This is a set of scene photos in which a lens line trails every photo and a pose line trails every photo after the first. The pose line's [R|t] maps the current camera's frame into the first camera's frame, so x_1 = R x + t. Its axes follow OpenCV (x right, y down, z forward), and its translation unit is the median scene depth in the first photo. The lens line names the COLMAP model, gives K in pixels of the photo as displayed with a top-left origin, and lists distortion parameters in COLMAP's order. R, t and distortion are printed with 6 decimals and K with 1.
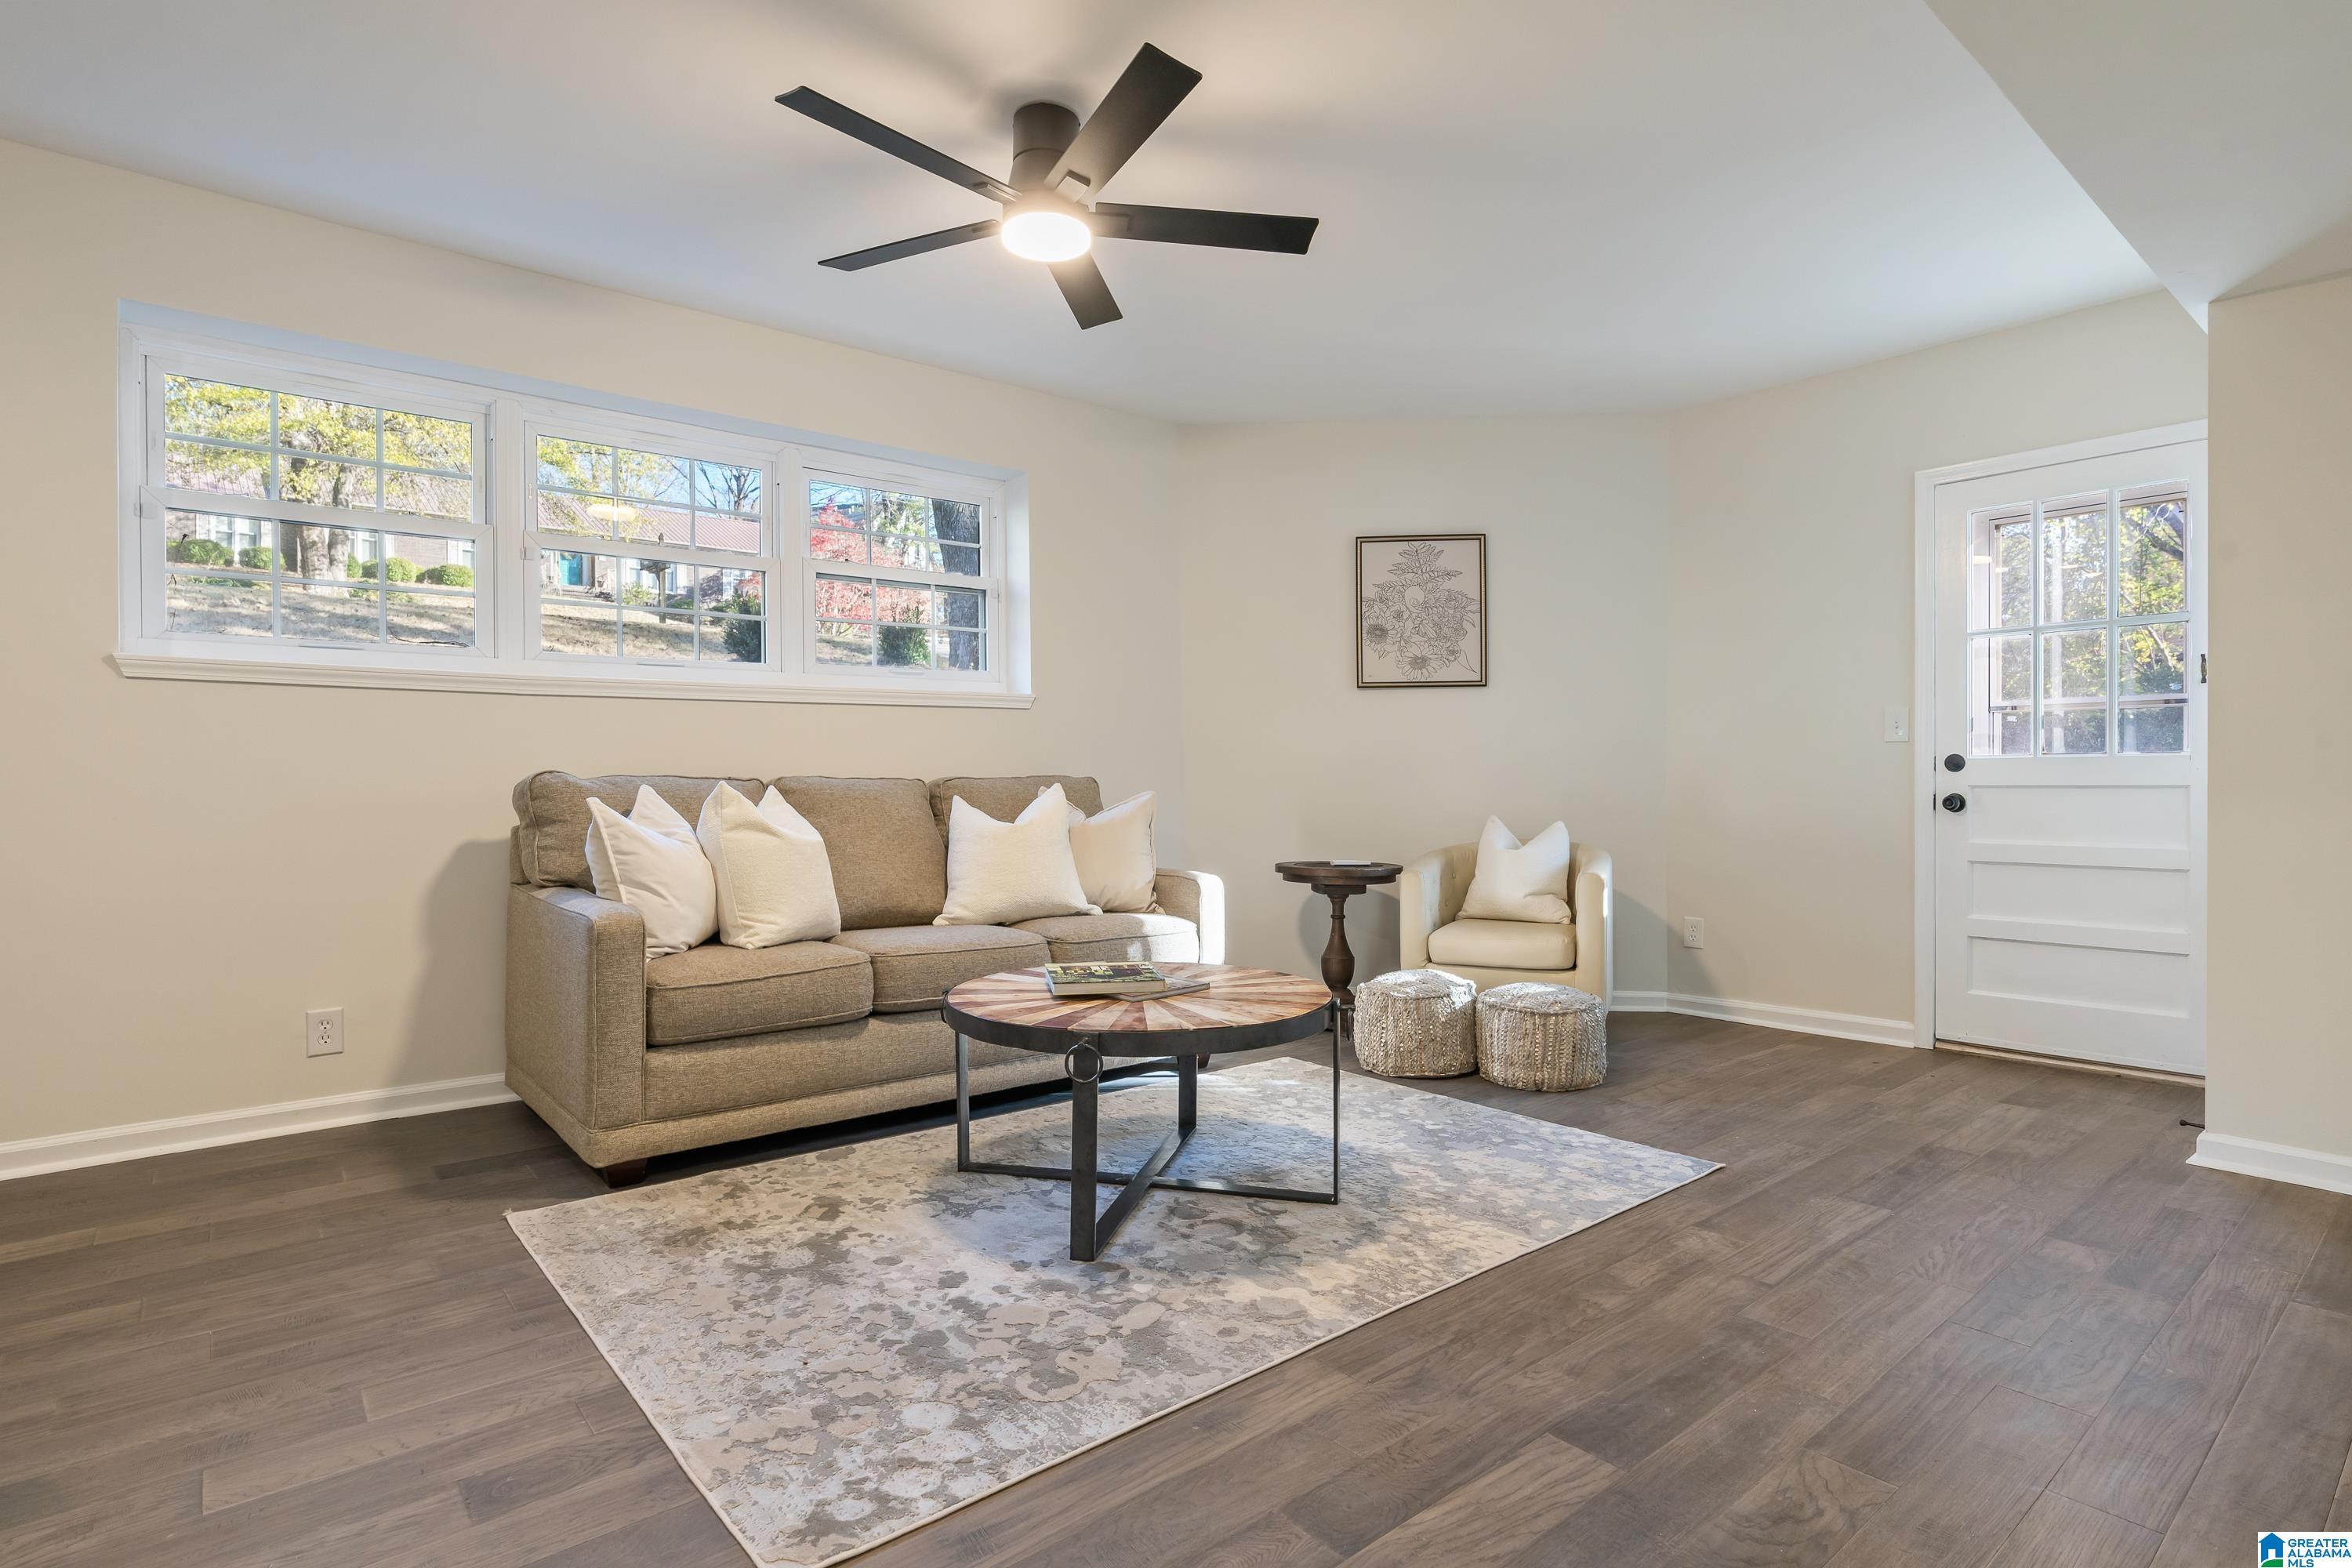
lens RADIAL K [[1189.4, 0, 1173.4], [0, 1189.4, 786.3], [0, 0, 1]] dist [-0.001855, -0.000266]
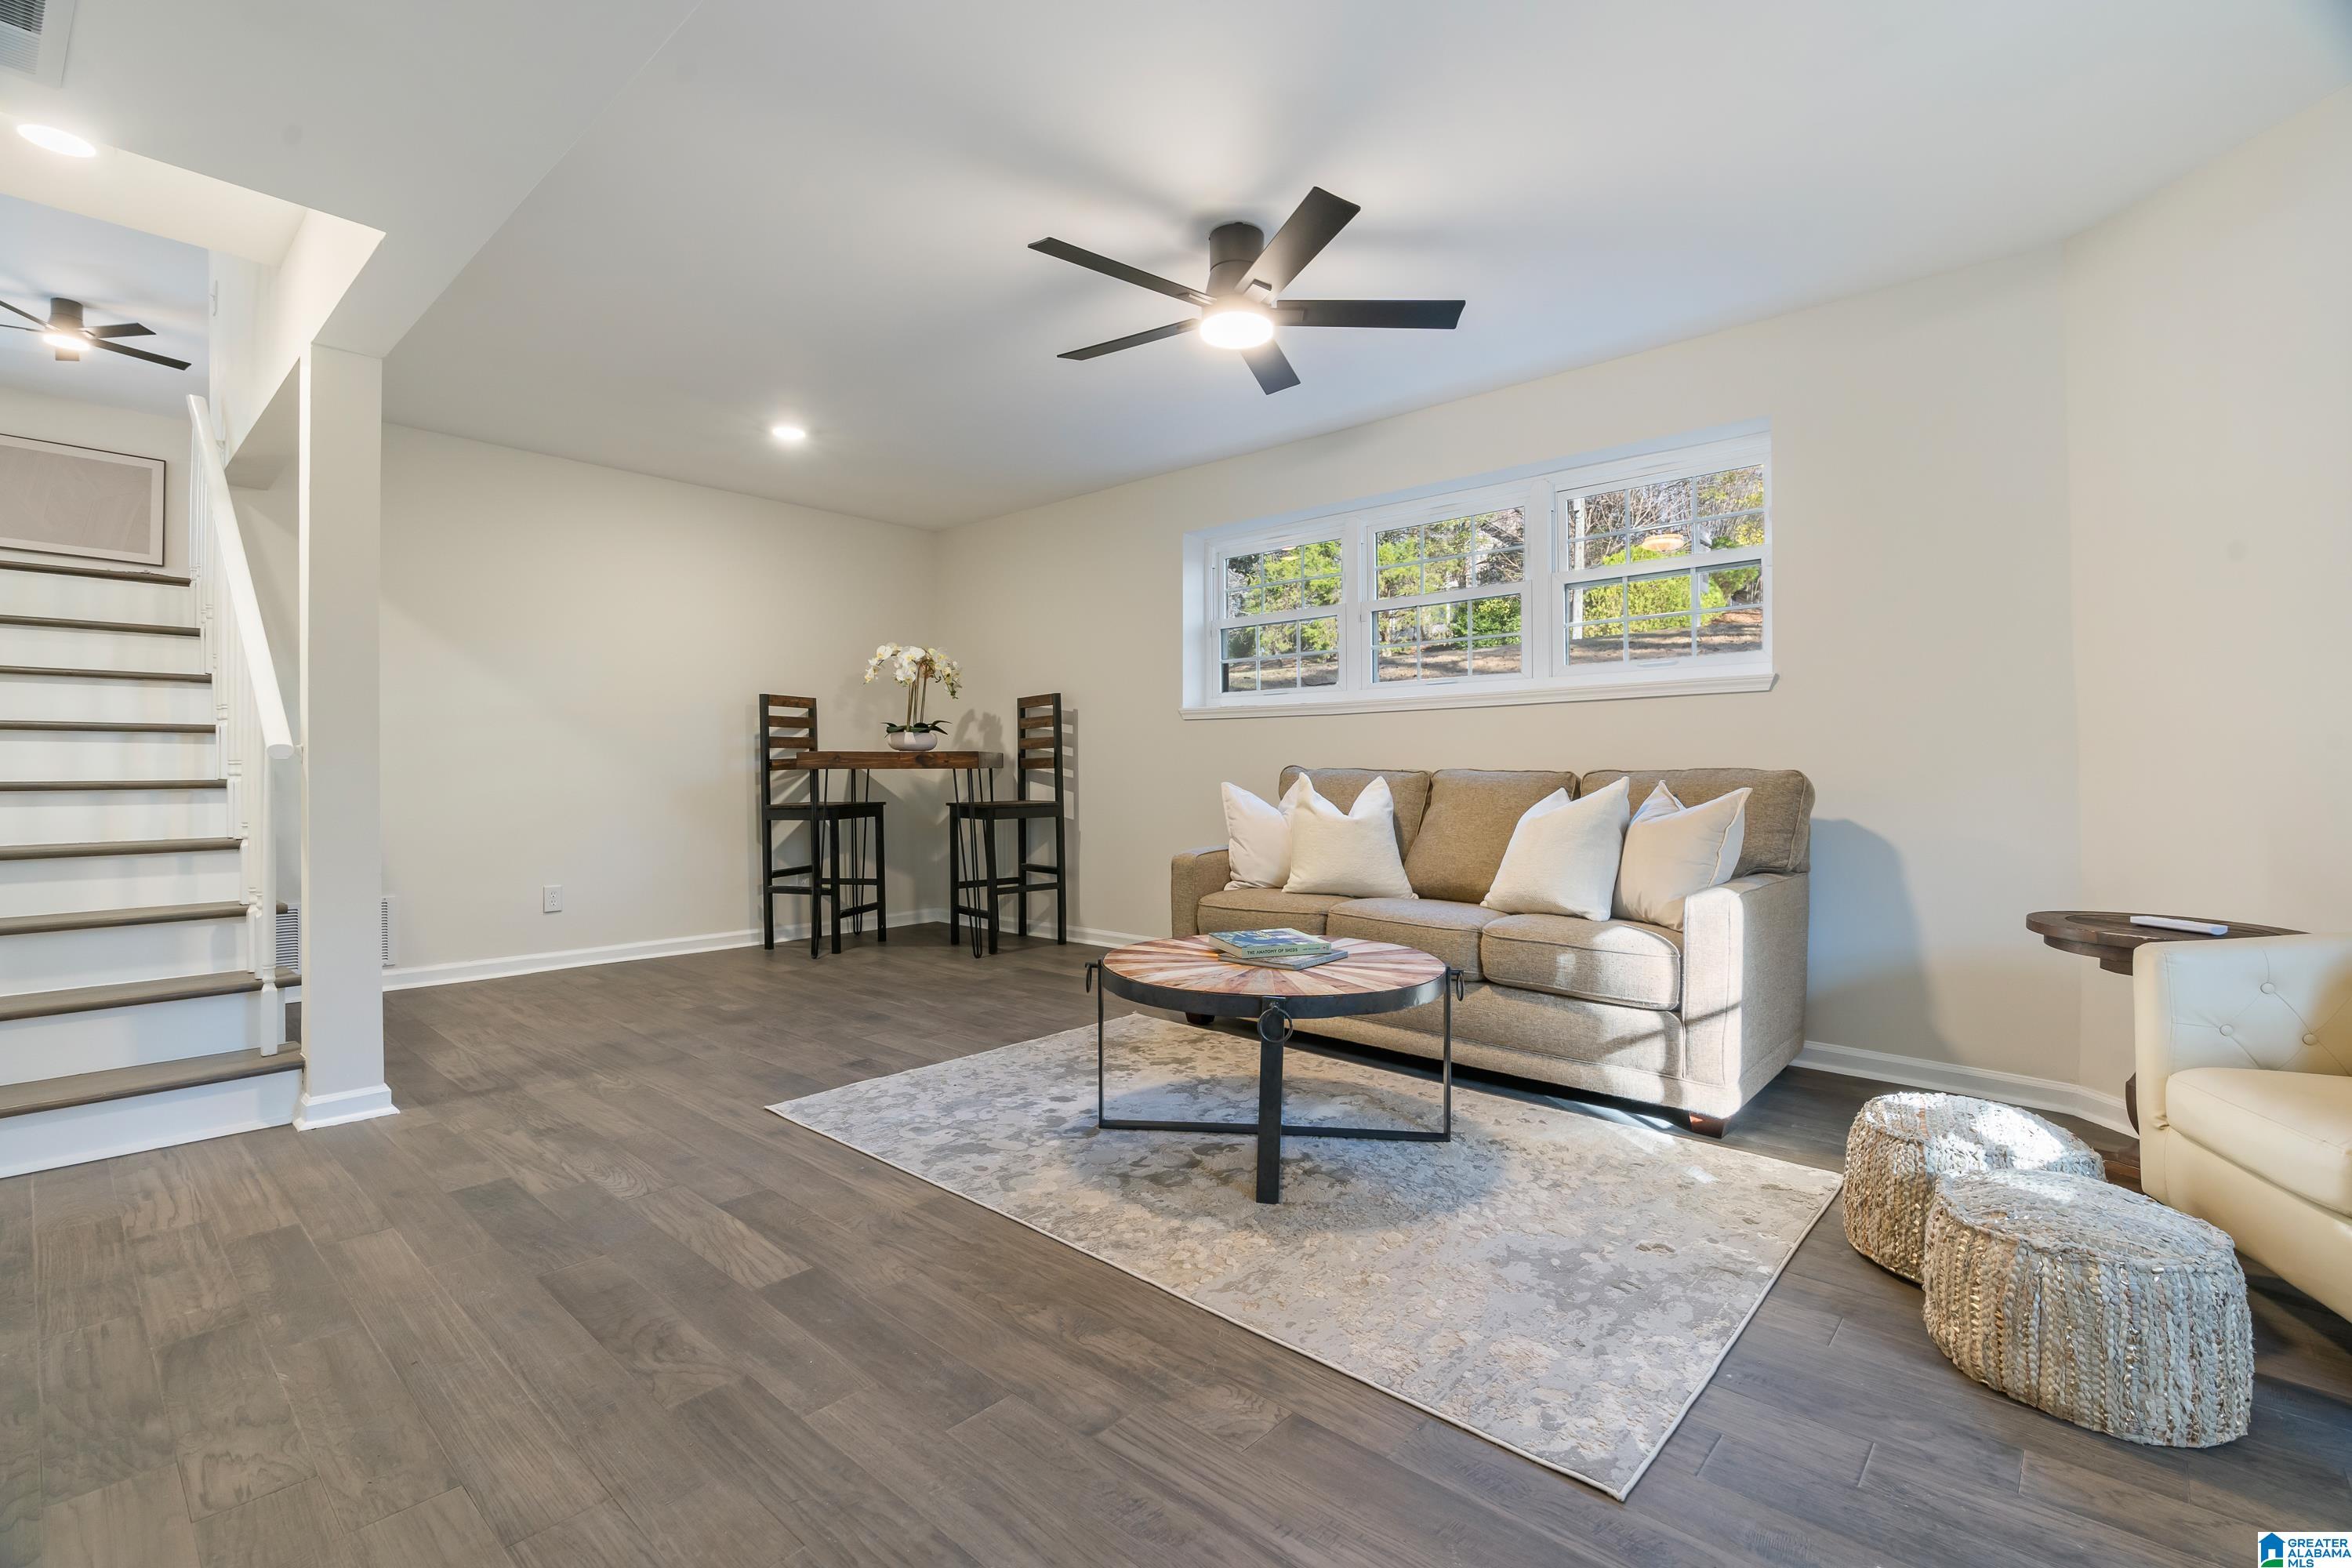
lens RADIAL K [[1077.0, 0, 1173.1], [0, 1077.0, 777.8], [0, 0, 1]] dist [-0.000445, 0.000167]
pose [[0.117373, 0.005743, -0.993071, 1.122216], [-0.005374, 0.999972, 0.005148, -0.005343], [0.993073, 0.004732, 0.117401, 0.910637]]
